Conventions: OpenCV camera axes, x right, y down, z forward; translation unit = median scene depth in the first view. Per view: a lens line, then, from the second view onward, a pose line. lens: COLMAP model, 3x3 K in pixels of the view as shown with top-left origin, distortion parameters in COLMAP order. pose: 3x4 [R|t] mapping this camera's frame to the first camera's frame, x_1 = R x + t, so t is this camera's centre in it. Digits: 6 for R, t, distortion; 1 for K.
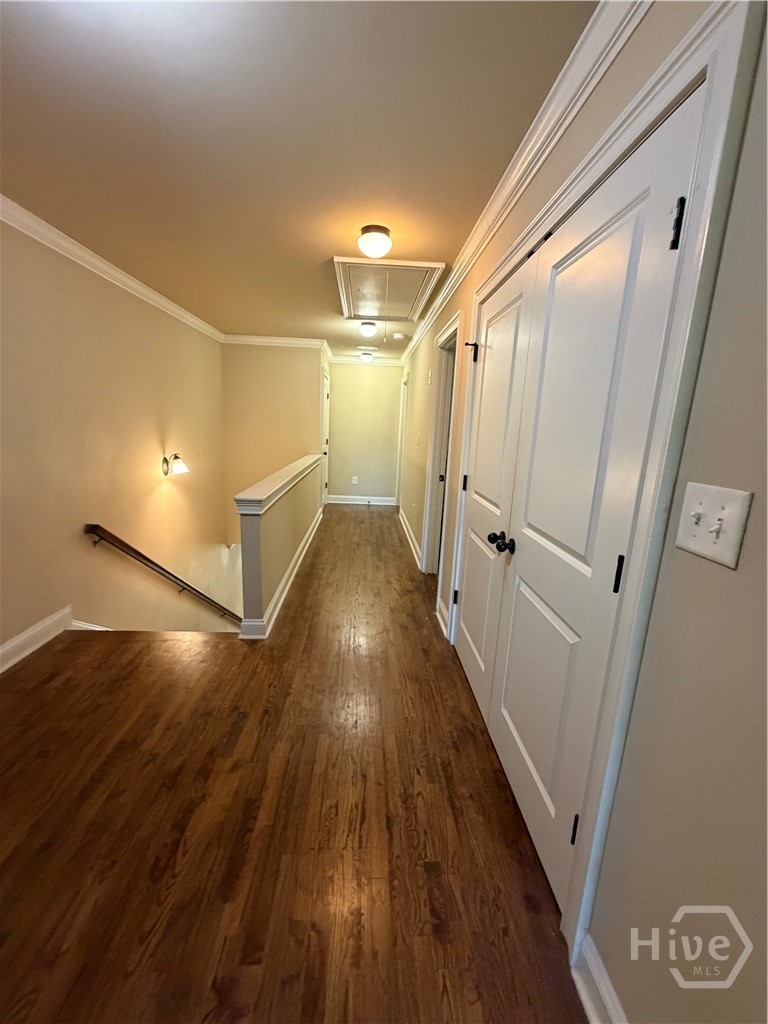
lens RADIAL K [[409.4, 0, 383.0], [0, 409.4, 510.3], [0, 0, 1]] dist [0.001769, 0.000258]
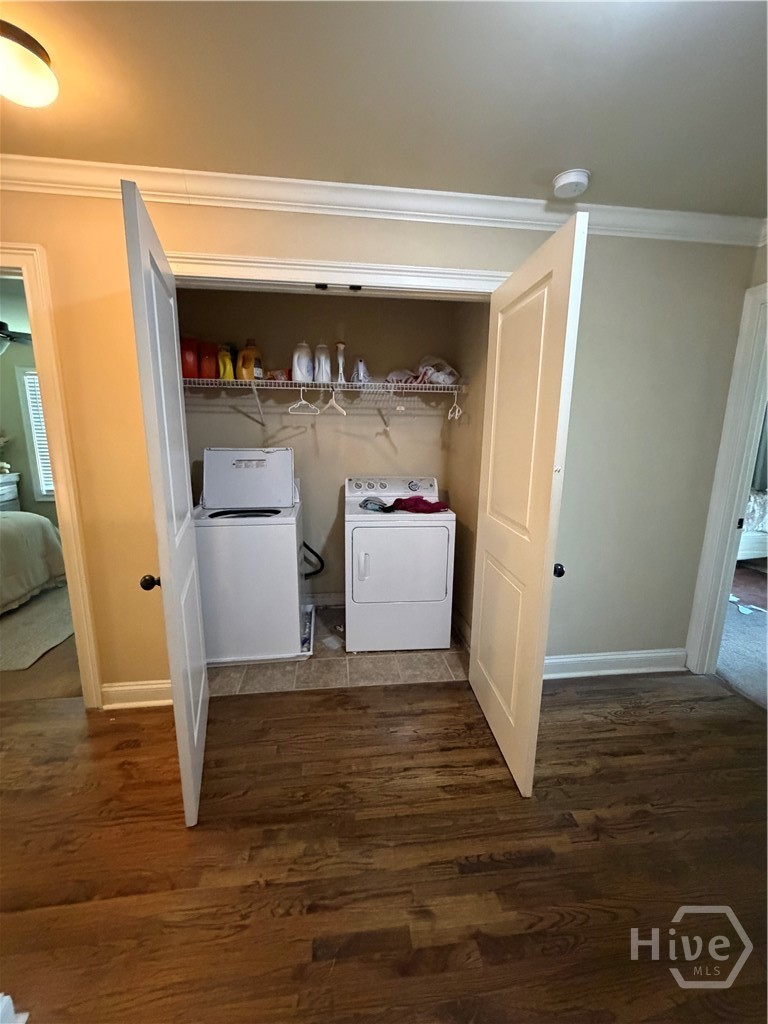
lens RADIAL K [[409.4, 0, 382.3], [0, 409.4, 513.0], [0, 0, 1]] dist [0.001769, 0.000258]
pose [[-0.074918, -0.242200, 0.967330, -0.957936], [0.188904, 0.949044, 0.252252, -0.271937], [-0.979134, 0.201630, -0.025348, 1.011941]]
